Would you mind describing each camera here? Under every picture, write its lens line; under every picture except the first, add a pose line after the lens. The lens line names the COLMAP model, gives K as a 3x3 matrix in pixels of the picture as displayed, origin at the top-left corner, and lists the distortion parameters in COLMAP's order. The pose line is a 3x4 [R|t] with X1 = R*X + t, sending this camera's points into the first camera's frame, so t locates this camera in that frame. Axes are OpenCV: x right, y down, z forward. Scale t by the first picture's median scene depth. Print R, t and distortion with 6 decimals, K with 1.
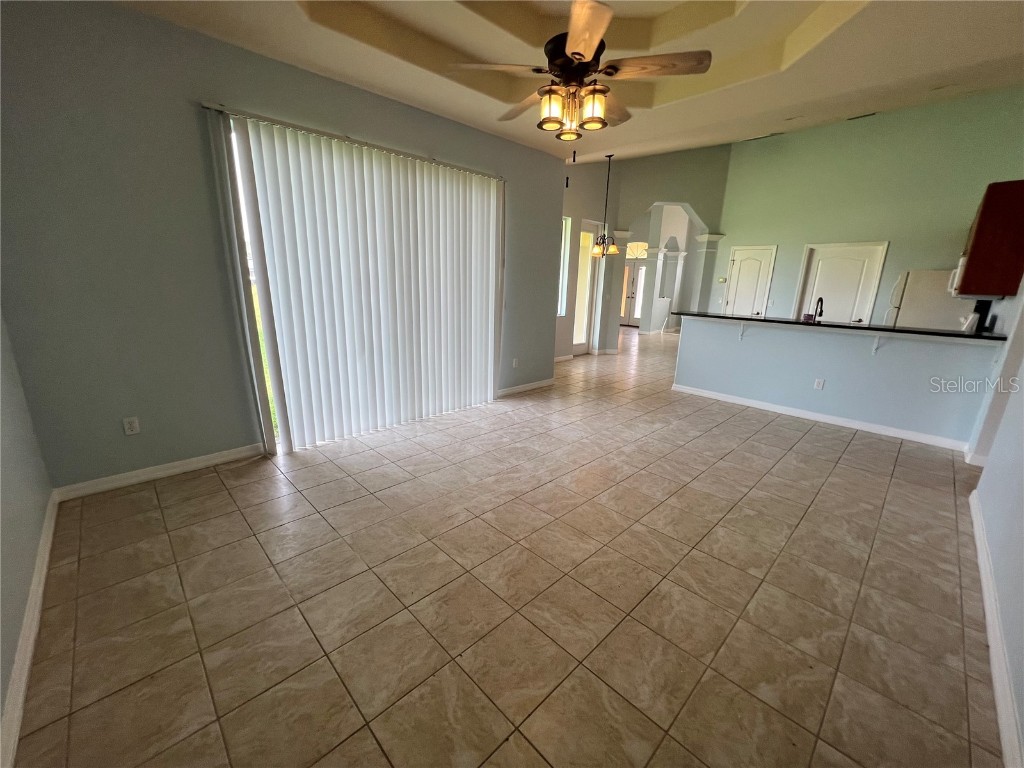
lens RADIAL K [[410.9, 0, 512.3], [0, 410.9, 387.9], [0, 0, 1]] dist [-0.001885, 0.000738]
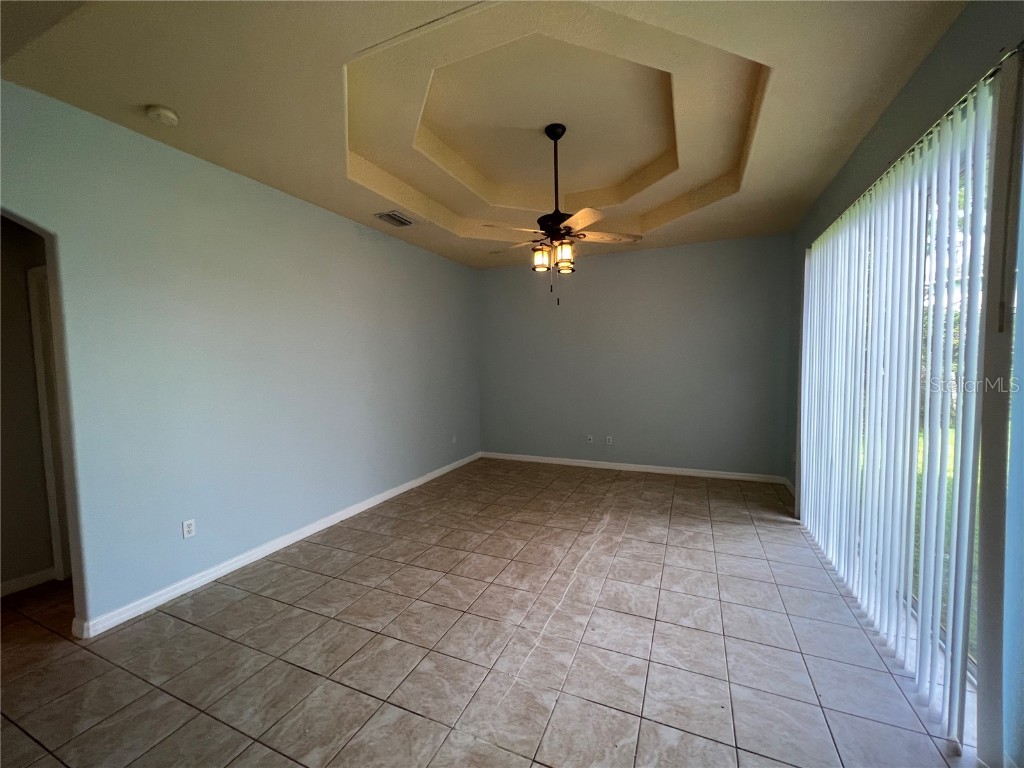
lens RADIAL K [[410.9, 0, 512.3], [0, 410.9, 387.9], [0, 0, 1]] dist [-0.001885, 0.000738]
pose [[-0.926729, 0.012685, -0.375515, 0.664744], [-0.102714, 0.952807, 0.285673, -0.490289], [0.361417, 0.303312, -0.881691, 1.853780]]
